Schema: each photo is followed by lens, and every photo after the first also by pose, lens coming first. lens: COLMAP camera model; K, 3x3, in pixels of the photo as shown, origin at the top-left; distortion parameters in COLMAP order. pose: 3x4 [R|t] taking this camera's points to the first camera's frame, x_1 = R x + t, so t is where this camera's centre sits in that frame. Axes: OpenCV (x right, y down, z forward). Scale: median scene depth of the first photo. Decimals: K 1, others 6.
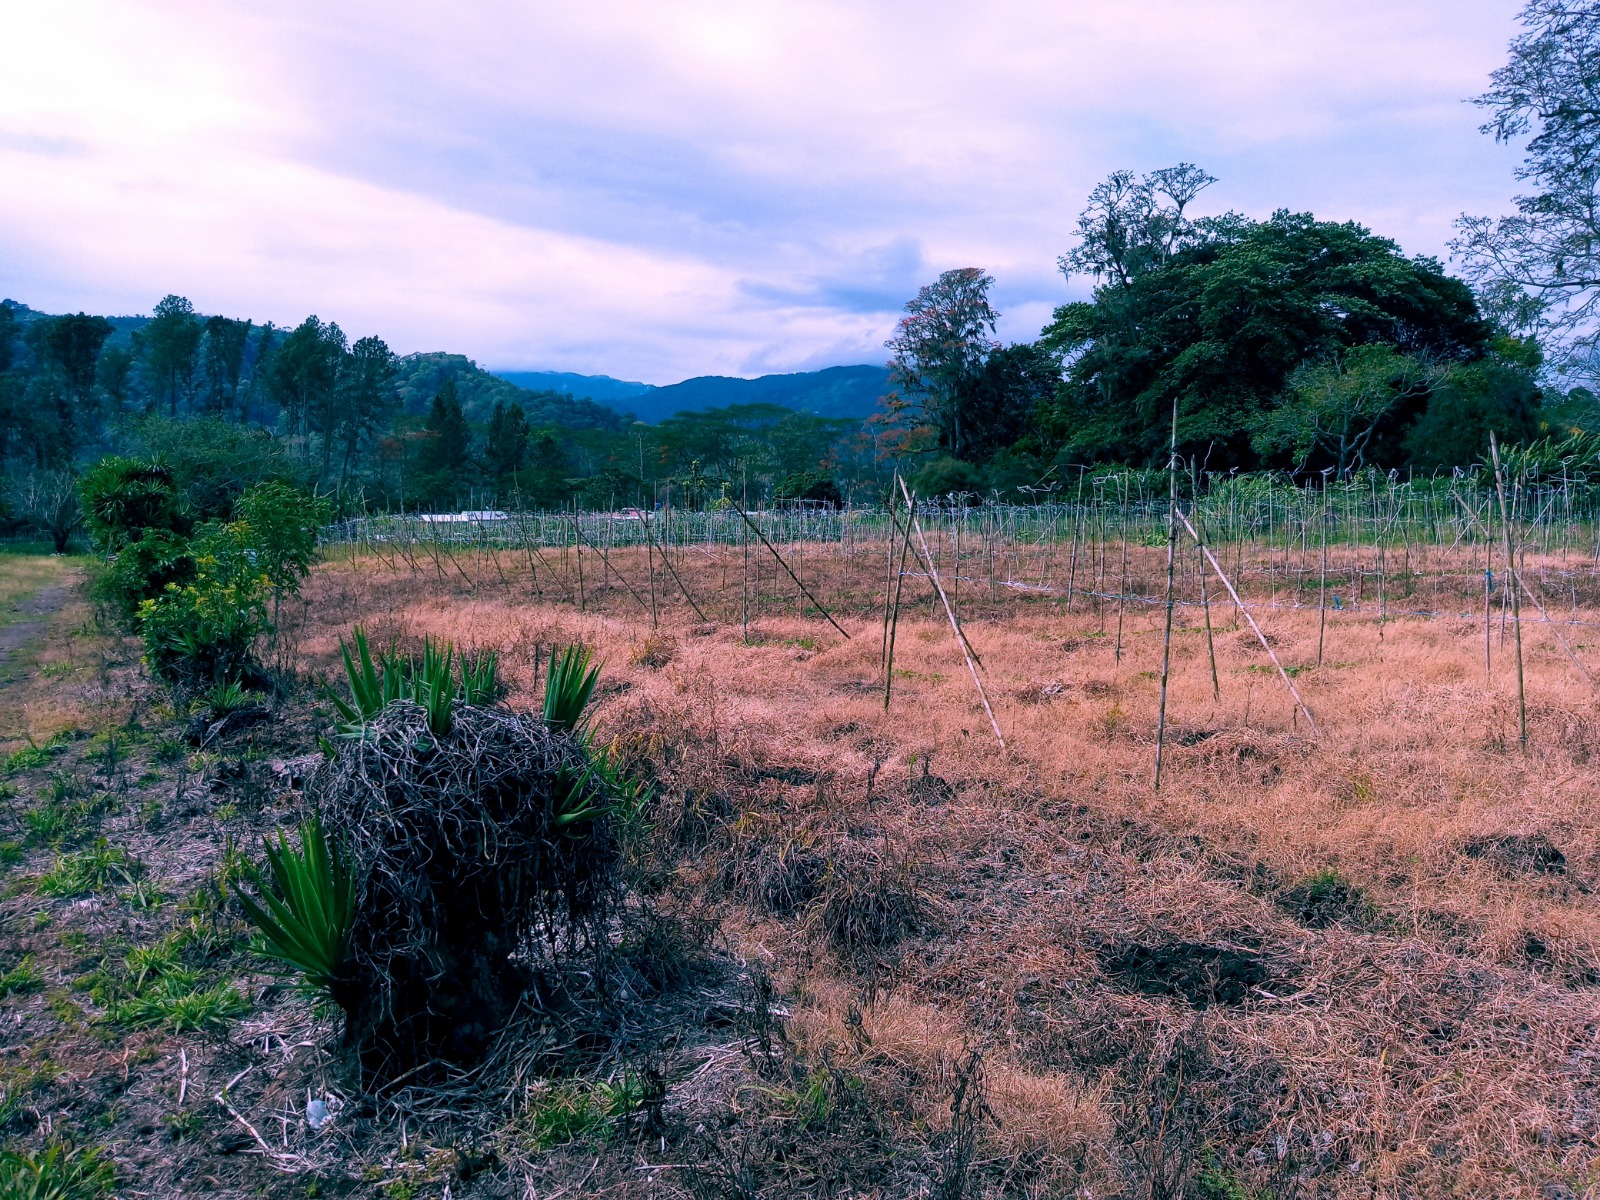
lens RADIAL K [[1264.2, 0, 784.6], [0, 1264.2, 655.8], [0, 0, 1]] dist [0.012197, -0.068663]
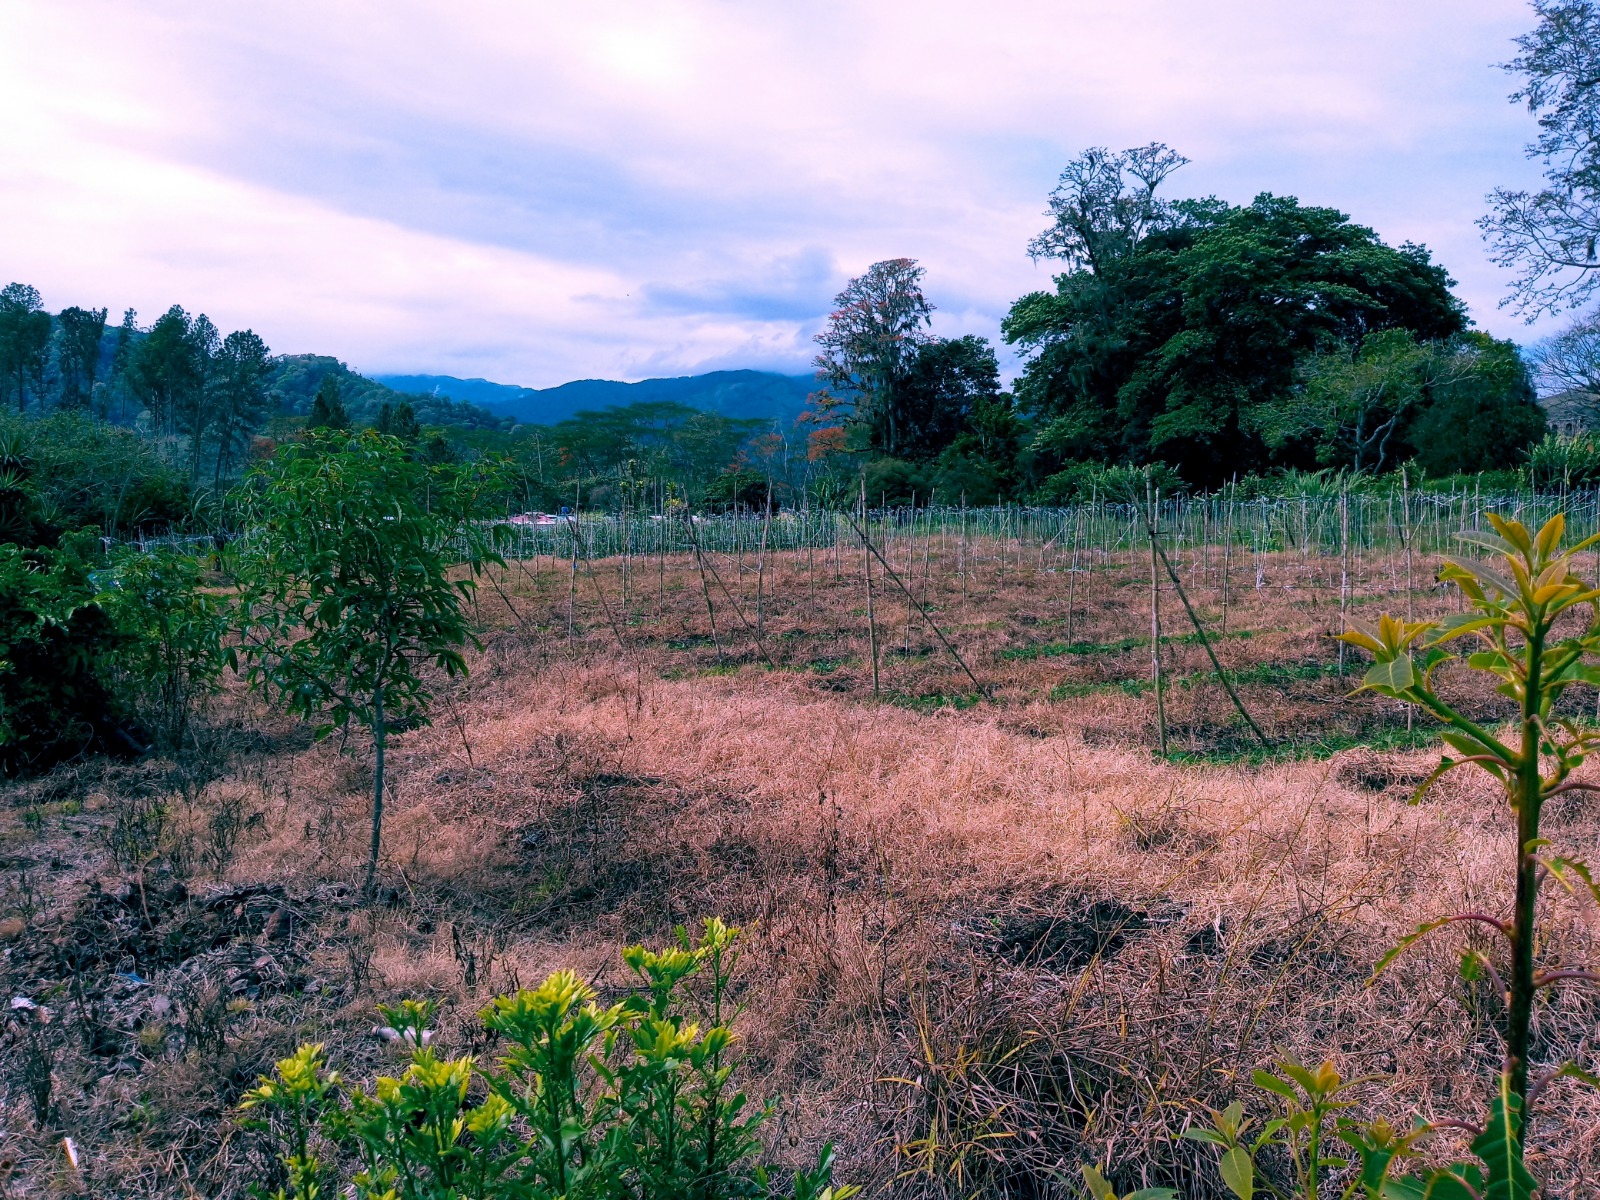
lens RADIAL K [[1264.2, 0, 784.5], [0, 1264.2, 636.4], [0, 0, 1]] dist [0.012197, -0.068663]
pose [[0.995497, -0.013355, 0.093851, -0.034397], [0.015136, 0.999718, -0.018294, -0.006900], [-0.093580, 0.019632, 0.995418, 0.066975]]
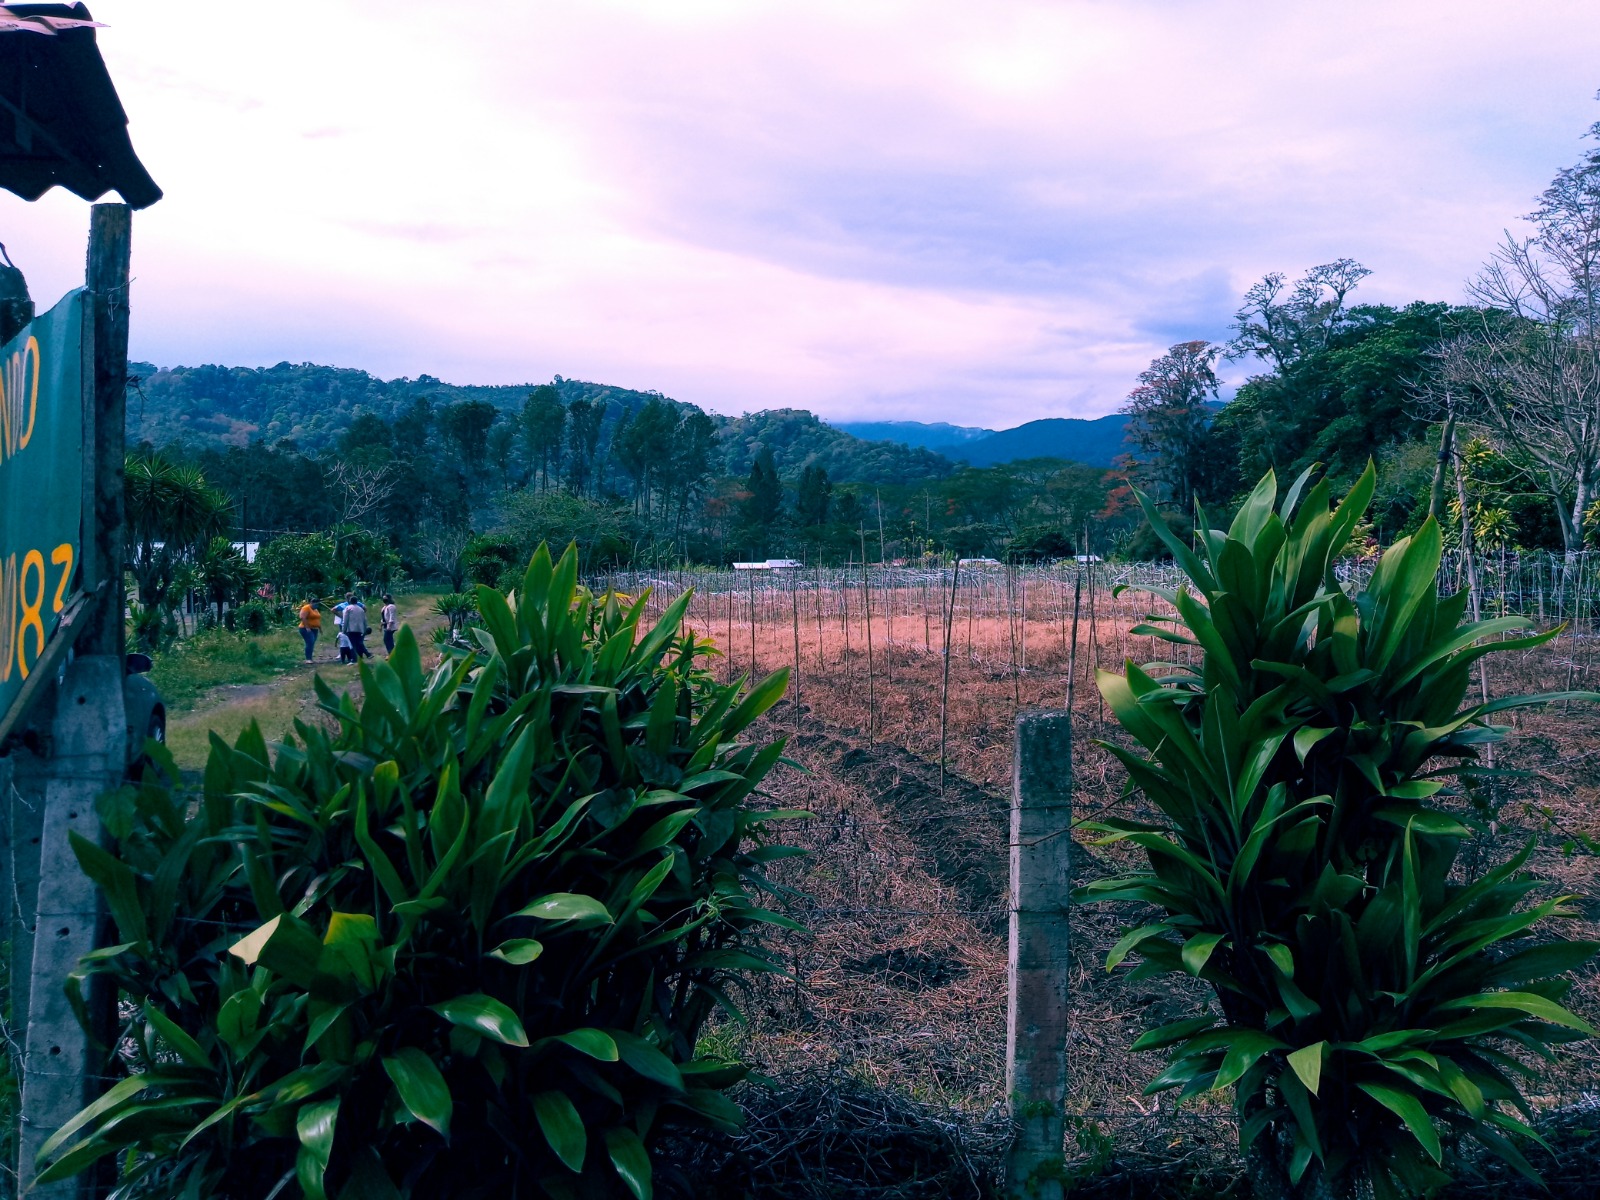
lens RADIAL K [[1264.2, 0, 781.8], [0, 1264.2, 618.6], [0, 0, 1]] dist [0.012197, -0.068663]
pose [[0.963678, 0.006729, -0.266981, 0.092473], [-0.023594, 0.997919, -0.060012, 0.012687], [0.266021, 0.064131, 0.961831, -0.153563]]
